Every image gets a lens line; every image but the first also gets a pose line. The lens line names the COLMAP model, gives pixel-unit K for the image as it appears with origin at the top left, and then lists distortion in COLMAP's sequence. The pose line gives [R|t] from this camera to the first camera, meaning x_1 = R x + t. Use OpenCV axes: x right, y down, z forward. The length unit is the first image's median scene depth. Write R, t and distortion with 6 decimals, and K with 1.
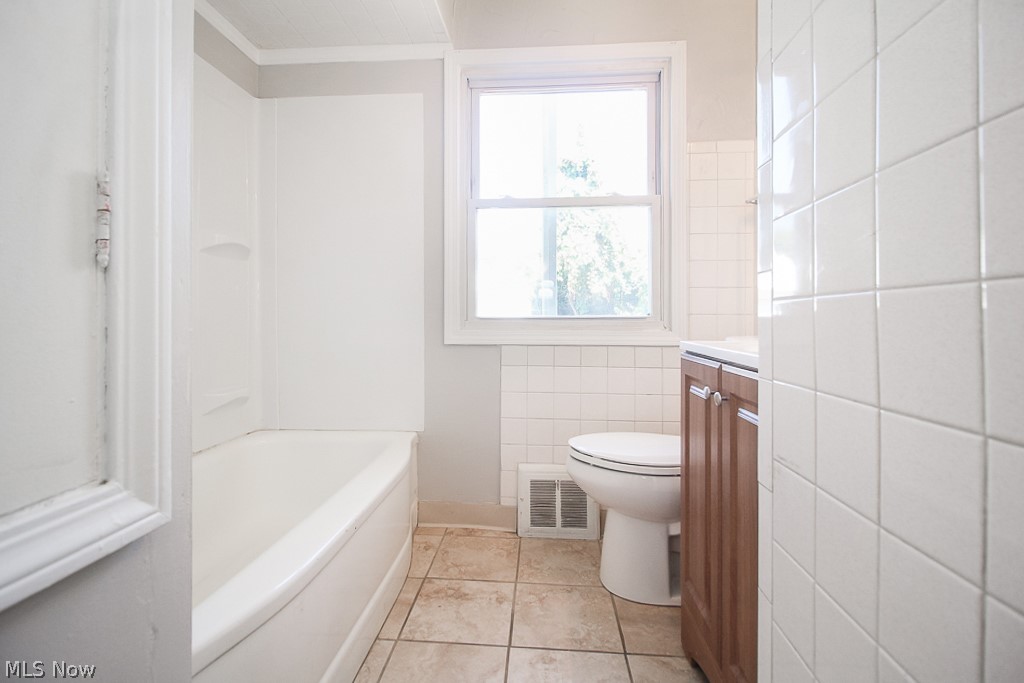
lens RADIAL K [[483.7, 0, 511.6], [0, 483.7, 343.9], [0, 0, 1]] dist [0.003727, 0.000222]
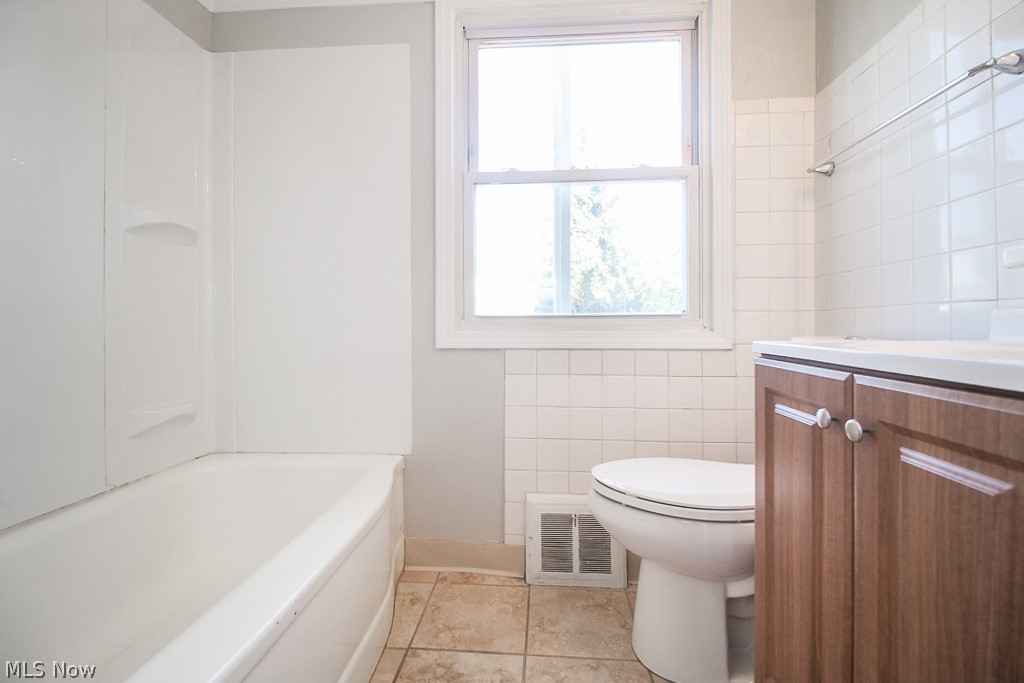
lens RADIAL K [[483.7, 0, 514.8], [0, 483.7, 339.7], [0, 0, 1]] dist [0.003727, 0.000222]
pose [[0.999994, -0.003220, 0.001392, -0.006186], [0.003250, 0.999754, -0.021933, 0.004720], [-0.001321, 0.021937, 0.999758, 0.185054]]
